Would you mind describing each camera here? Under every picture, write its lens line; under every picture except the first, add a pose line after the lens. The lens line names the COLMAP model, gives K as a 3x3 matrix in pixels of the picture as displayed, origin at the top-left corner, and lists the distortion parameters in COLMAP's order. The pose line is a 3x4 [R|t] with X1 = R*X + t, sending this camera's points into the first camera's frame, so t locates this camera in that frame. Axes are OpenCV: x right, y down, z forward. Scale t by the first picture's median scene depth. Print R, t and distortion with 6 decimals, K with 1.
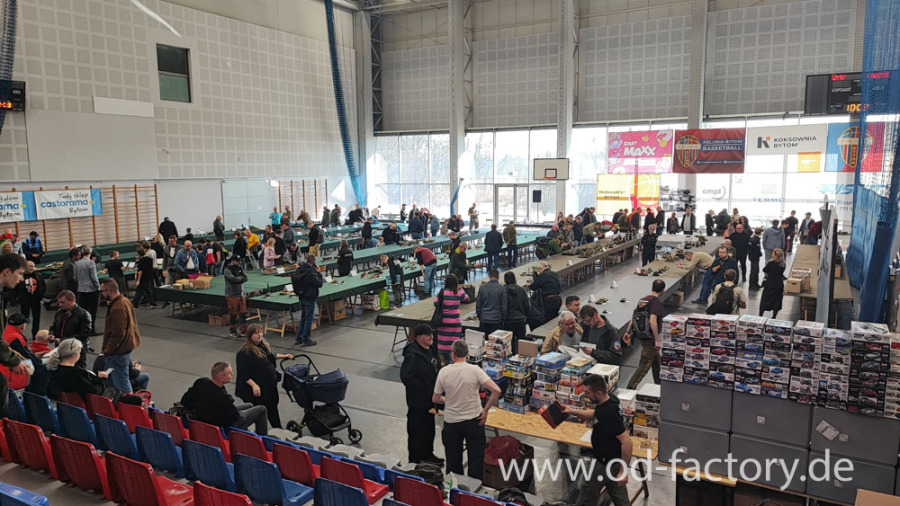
lens RADIAL K [[644.6, 0, 450.0], [0, 644.6, 253.0], [0, 0, 1]] dist [0.032761, -0.034576]
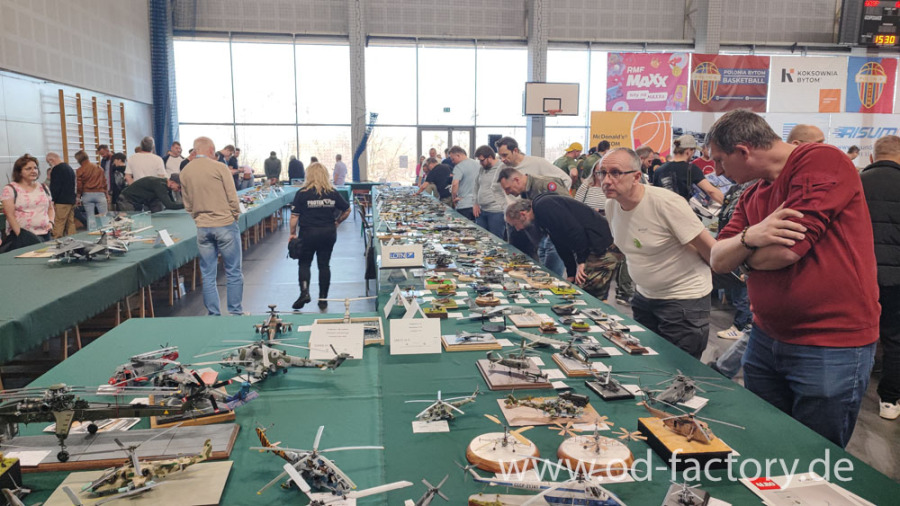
lens RADIAL K [[644.6, 0, 450.0], [0, 644.6, 253.0], [0, 0, 1]] dist [0.032761, -0.034576]
pose [[0.798884, -0.073913, 0.596926, -2.769998], [0.067710, 0.997164, 0.032853, 0.003872], [-0.597662, 0.014172, 0.801623, 4.323332]]
